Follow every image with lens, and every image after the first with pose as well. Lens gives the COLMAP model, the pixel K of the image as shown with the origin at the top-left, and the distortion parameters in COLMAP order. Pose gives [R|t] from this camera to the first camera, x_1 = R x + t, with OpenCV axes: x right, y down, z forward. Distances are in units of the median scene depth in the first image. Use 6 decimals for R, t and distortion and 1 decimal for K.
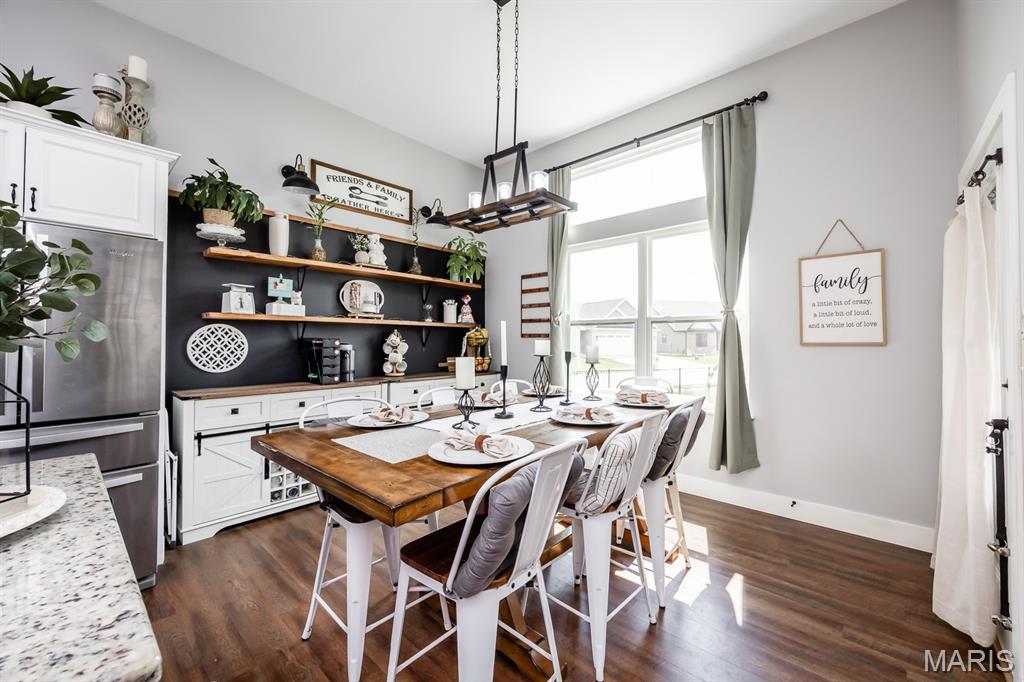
lens RADIAL K [[403.0, 0, 530.5], [0, 403.0, 335.1], [0, 0, 1]] dist [-0.005748, -0.000100]
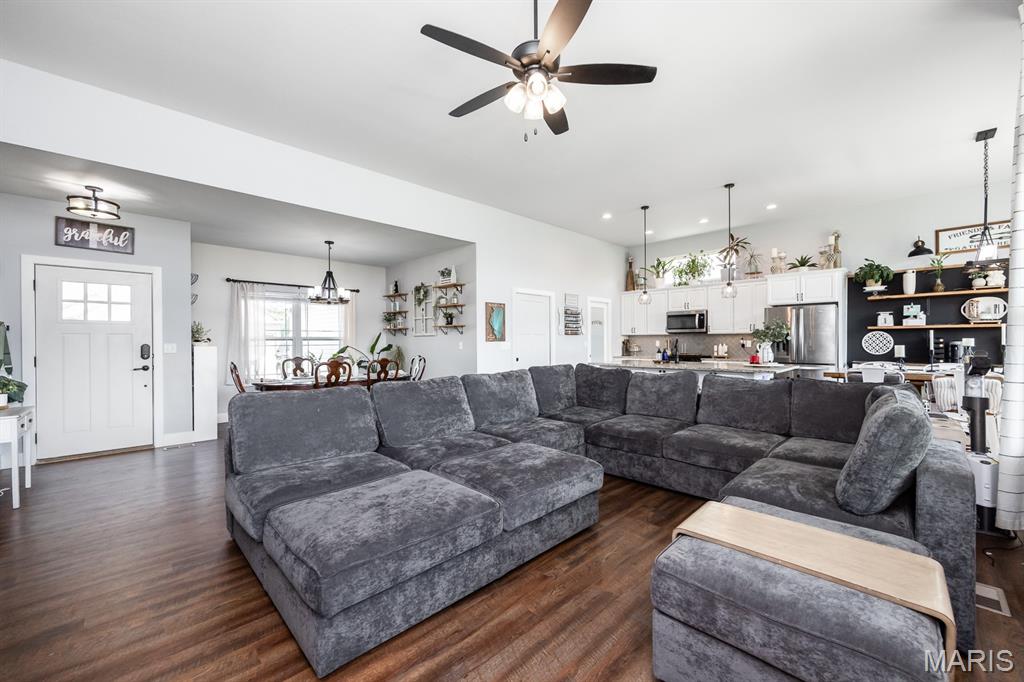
lens RADIAL K [[403.0, 0, 512.9], [0, 403.0, 341.5], [0, 0, 1]] dist [-0.005748, -0.000100]
pose [[-0.104161, 0.004498, -0.994550, 1.415979], [0.020465, 0.999788, 0.002378, -0.017262], [0.994350, -0.020106, -0.104231, -0.640085]]
